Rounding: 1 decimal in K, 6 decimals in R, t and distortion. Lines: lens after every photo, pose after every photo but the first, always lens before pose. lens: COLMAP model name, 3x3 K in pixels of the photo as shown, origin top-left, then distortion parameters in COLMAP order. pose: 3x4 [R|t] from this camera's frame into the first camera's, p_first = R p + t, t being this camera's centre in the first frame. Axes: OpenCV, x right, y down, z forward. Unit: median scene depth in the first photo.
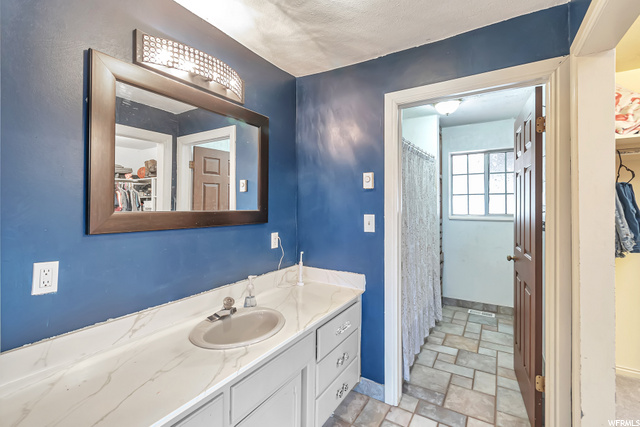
lens RADIAL K [[286.8, 0, 318.9], [0, 286.8, 207.0], [0, 0, 1]] dist [0.002779, -0.001523]
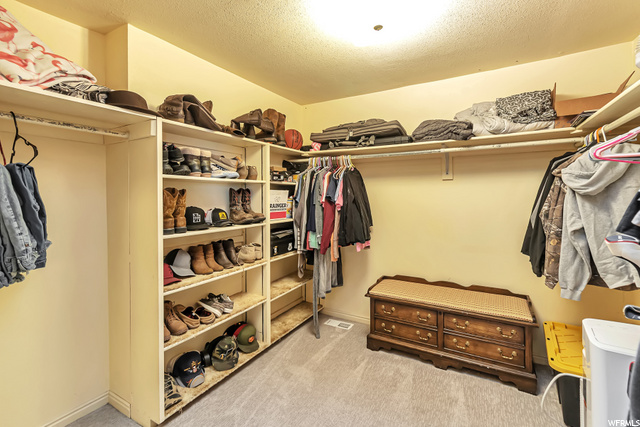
lens RADIAL K [[286.8, 0, 318.7], [0, 286.8, 209.1], [0, 0, 1]] dist [0.002779, -0.001523]
pose [[-0.043715, -0.007988, 0.999012, 0.399607], [-0.002577, 0.999966, 0.007883, 0.009662], [-0.999041, -0.002229, -0.043734, 0.372233]]
